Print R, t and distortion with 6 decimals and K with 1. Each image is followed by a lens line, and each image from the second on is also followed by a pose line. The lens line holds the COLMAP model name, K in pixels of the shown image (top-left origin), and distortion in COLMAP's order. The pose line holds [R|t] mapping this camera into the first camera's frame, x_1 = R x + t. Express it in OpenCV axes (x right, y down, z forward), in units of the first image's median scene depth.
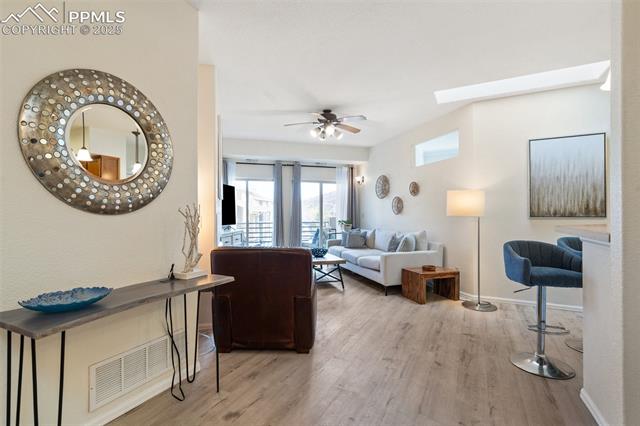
lens RADIAL K [[324.3, 0, 320.0], [0, 324.3, 213.0], [0, 0, 1]] dist [0.002607, 0.000226]
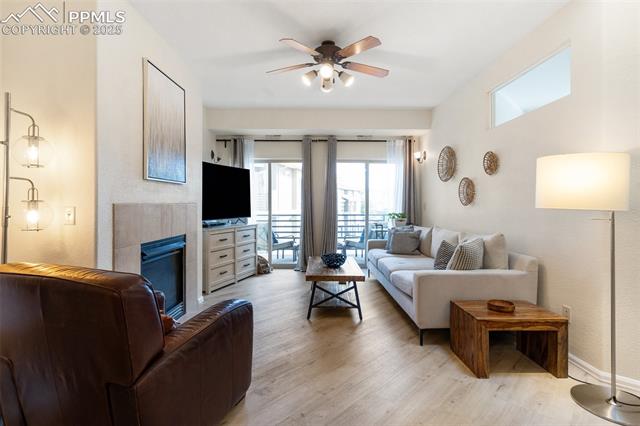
lens RADIAL K [[331.8, 0, 316.1], [0, 331.8, 204.5], [0, 0, 1]] dist [0.000525, 0.000232]
pose [[0.952797, 0.003333, -0.303589, 0.148536], [-0.001921, 0.999986, 0.004951, 0.000537], [0.303602, -0.004134, 0.952790, 0.274099]]
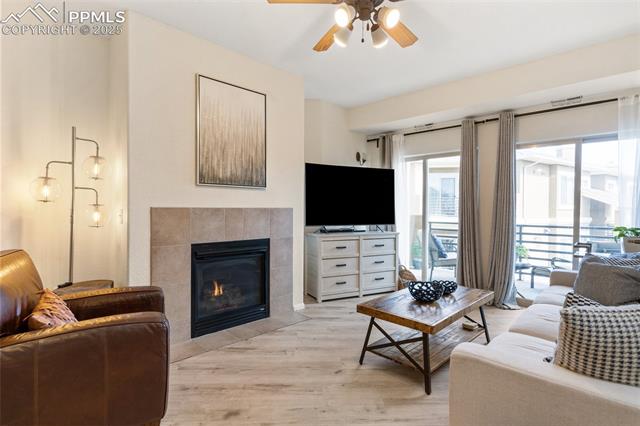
lens RADIAL K [[324.3, 0, 320.0], [0, 324.3, 213.0], [0, 0, 1]] dist [0.002607, 0.000226]
pose [[0.459889, 0.017760, -0.887799, 0.291850], [-0.005984, 0.999839, 0.016902, 0.000755], [0.887956, -0.002461, 0.459921, 0.554307]]
